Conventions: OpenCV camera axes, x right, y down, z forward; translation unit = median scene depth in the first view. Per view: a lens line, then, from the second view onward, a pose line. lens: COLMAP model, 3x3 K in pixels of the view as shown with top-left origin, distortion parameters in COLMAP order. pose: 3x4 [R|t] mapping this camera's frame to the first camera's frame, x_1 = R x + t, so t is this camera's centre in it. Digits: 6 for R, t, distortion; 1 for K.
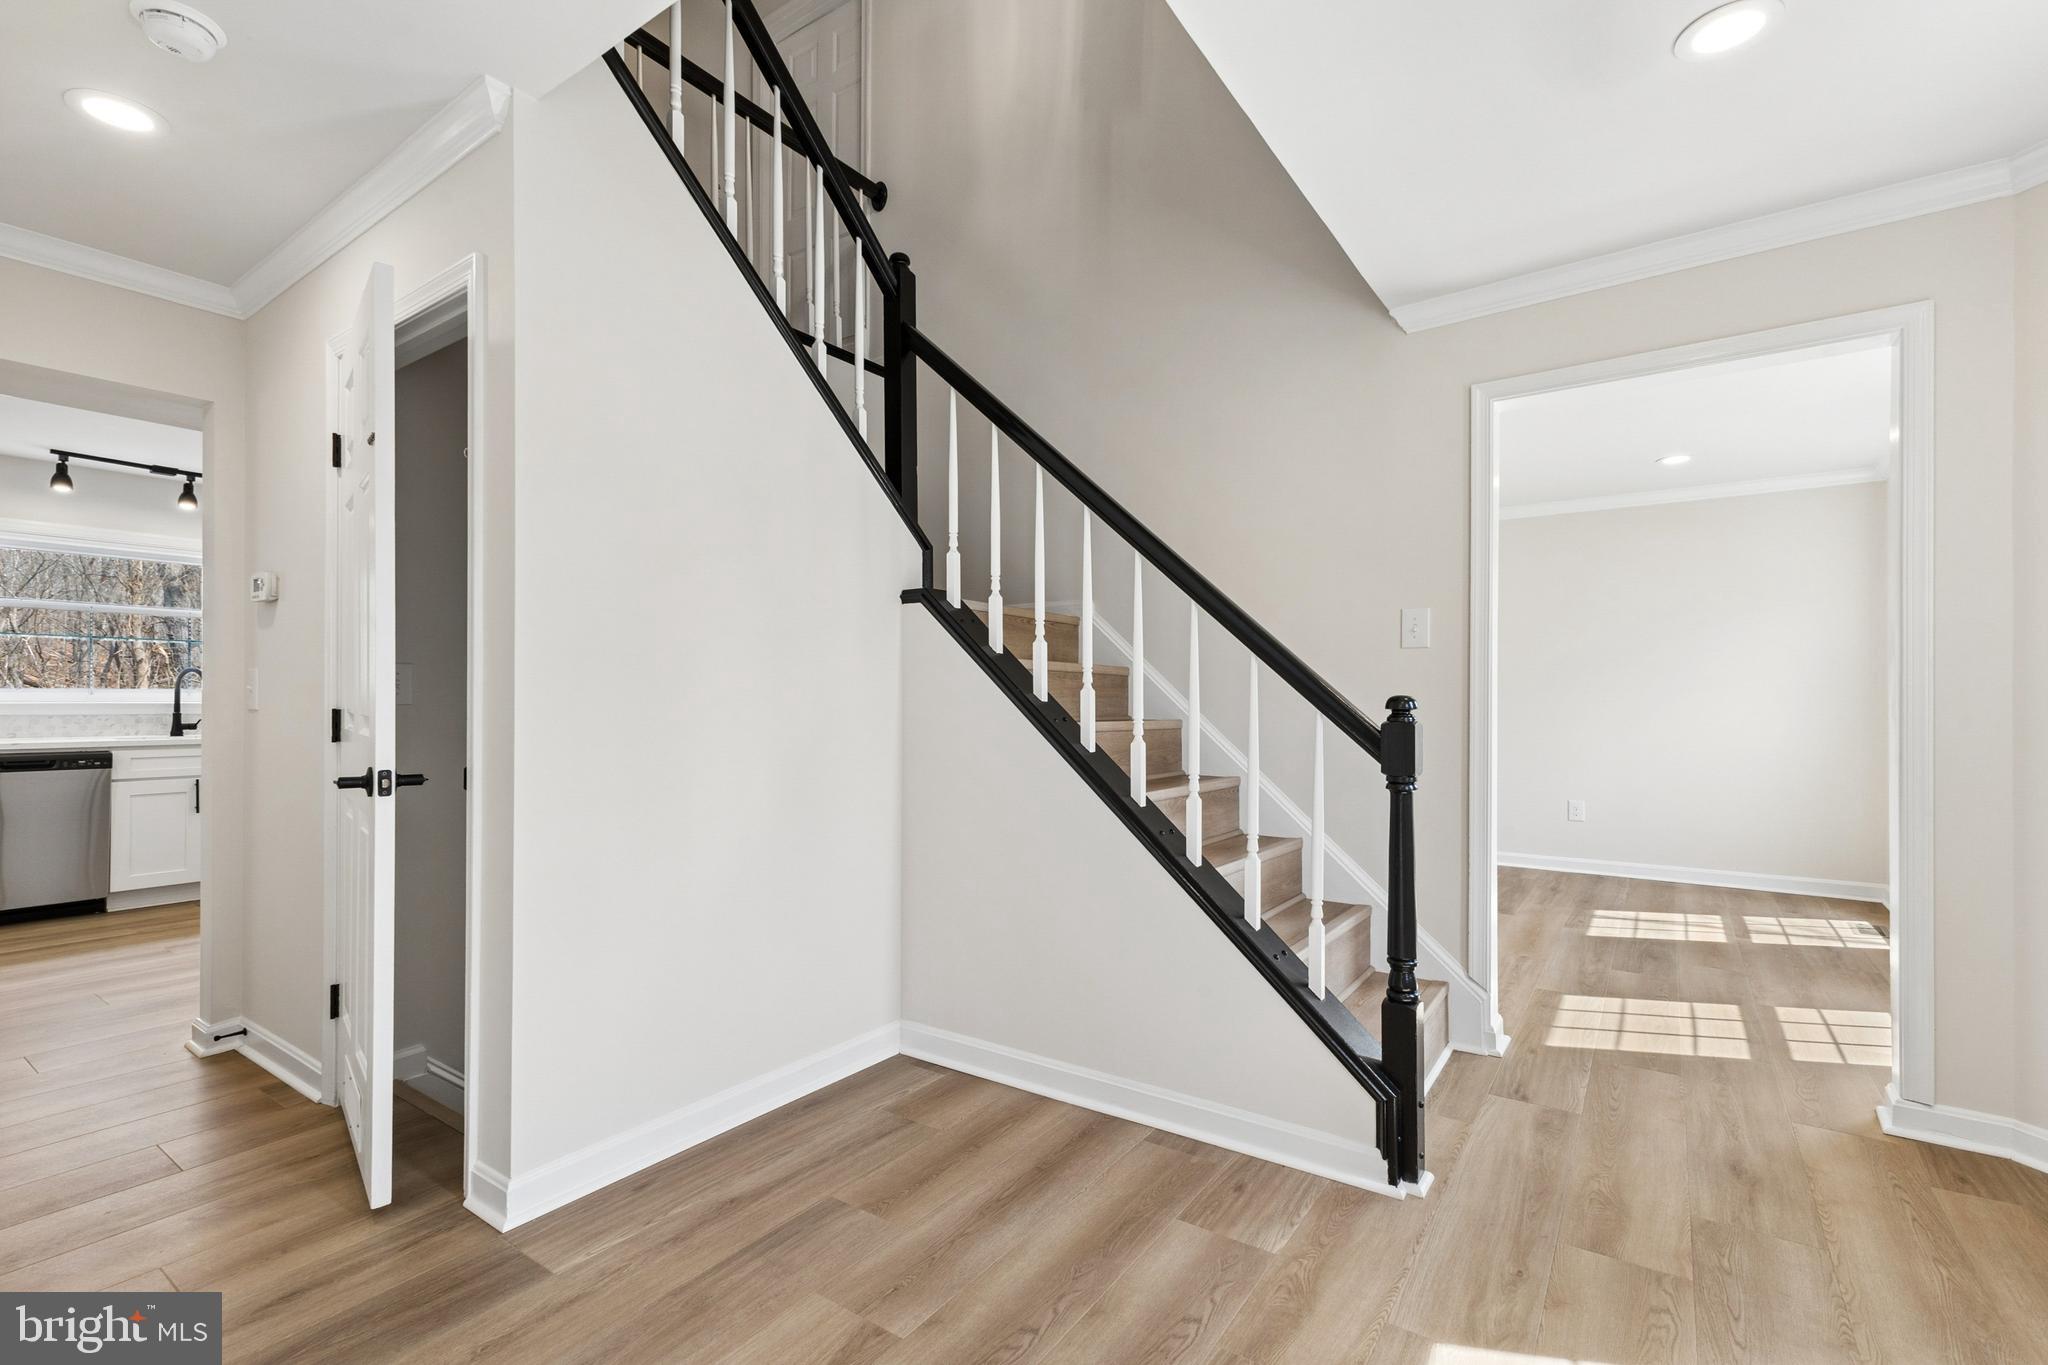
lens RADIAL K [[896.7, 0, 1034.0], [0, 896.7, 693.7], [0, 0, 1]] dist [0.008479, -0.000252]
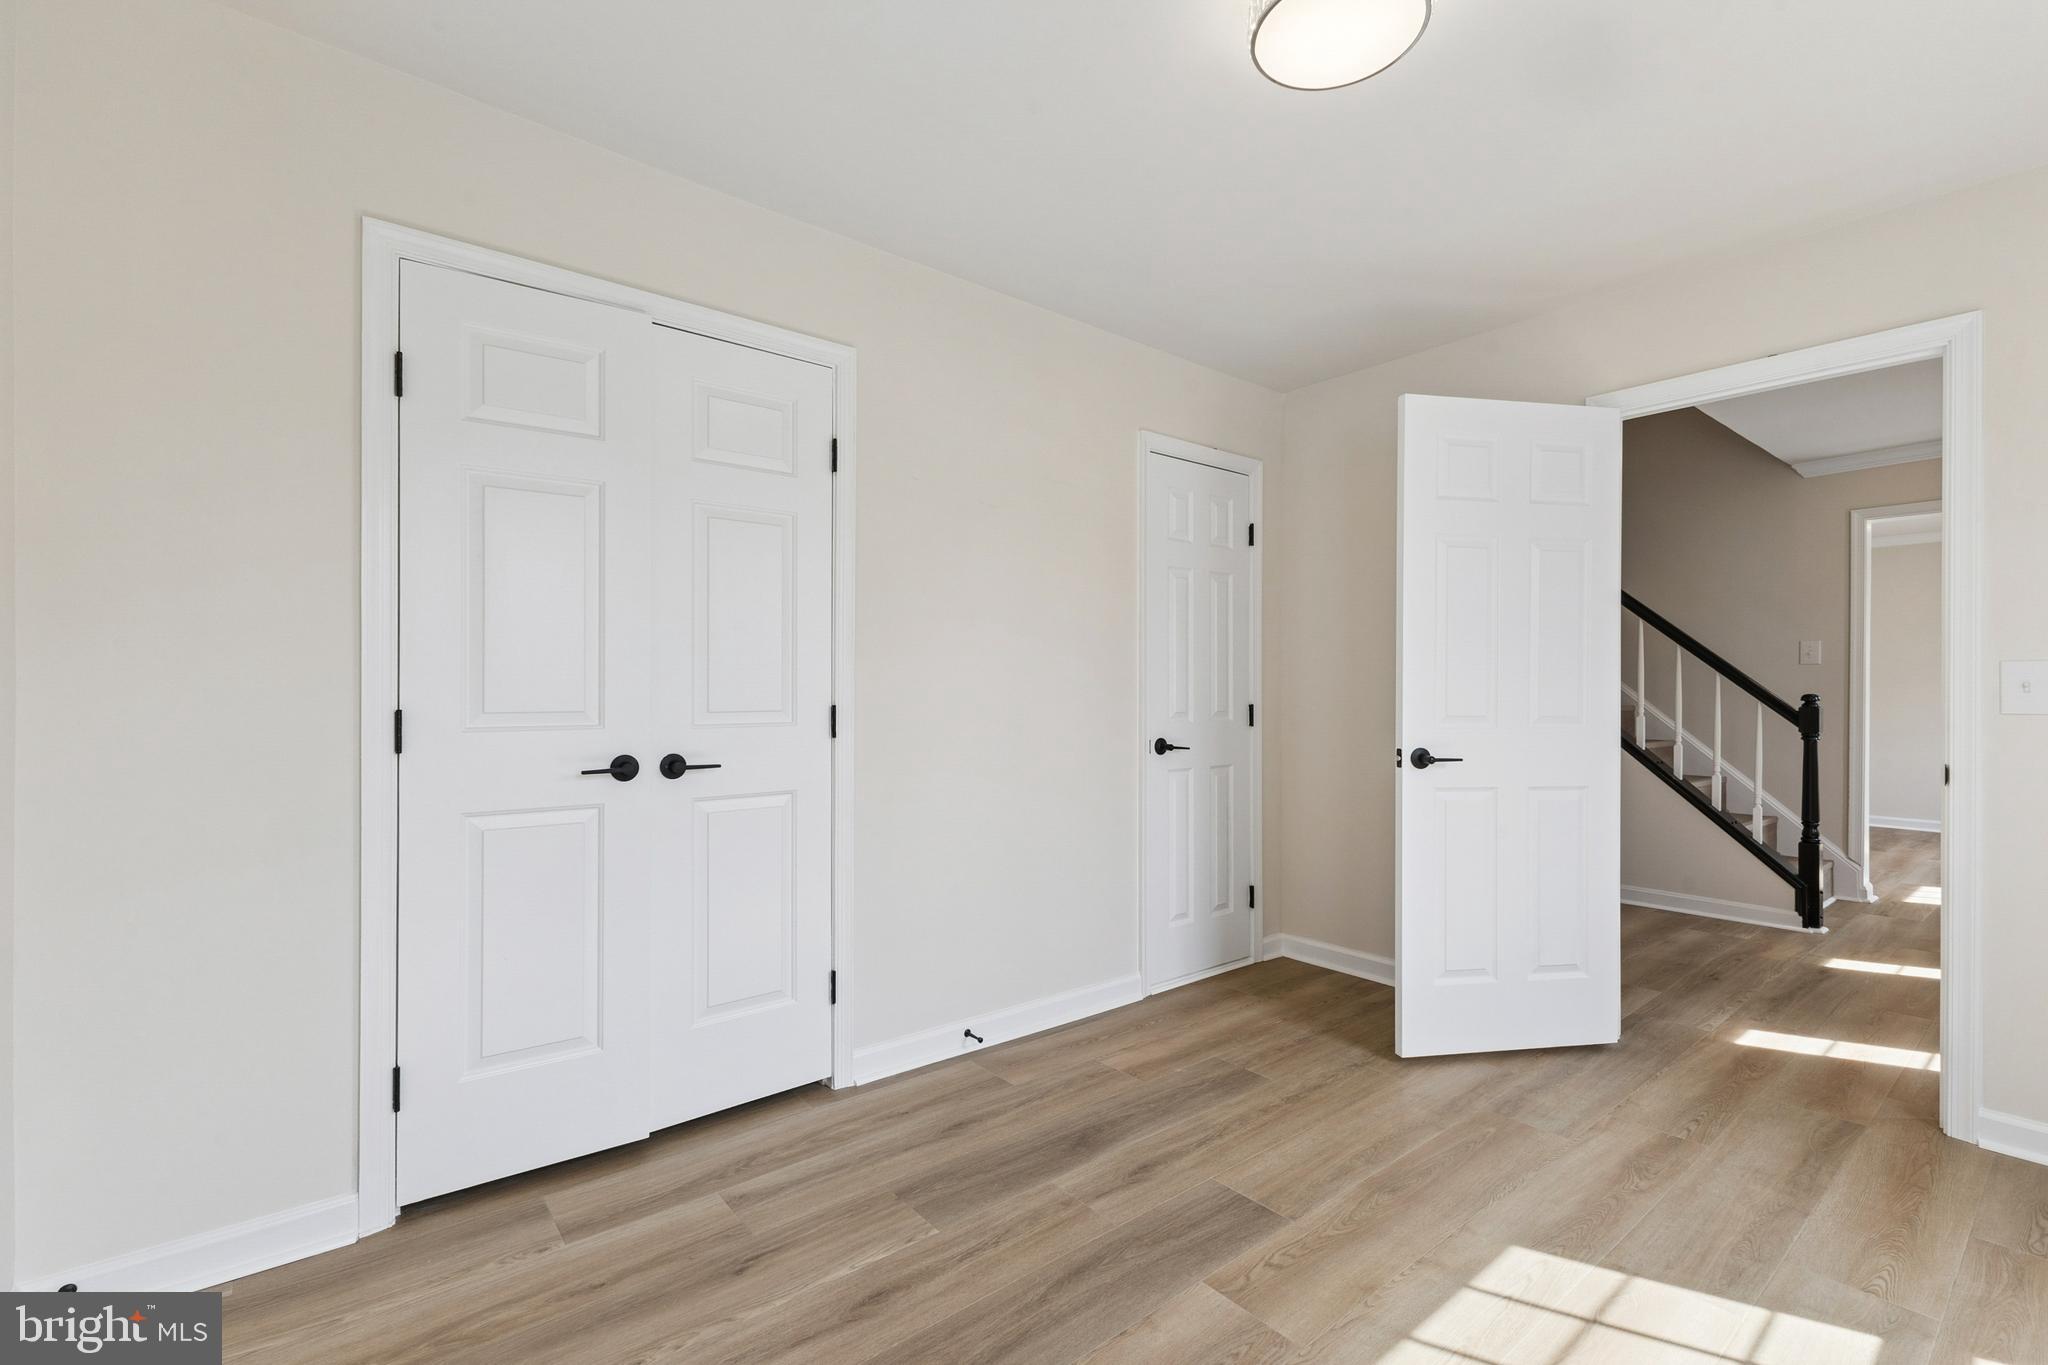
lens RADIAL K [[1034.0, 0, 924.2], [0, 1034.0, 694.2], [0, 0, 1]] dist [0.012368, 0.000303]
pose [[0.965995, -0.001372, -0.258557, -0.850694], [0.004461, 0.999926, 0.011360, -0.030618], [0.258522, -0.012127, 0.965929, -1.668649]]
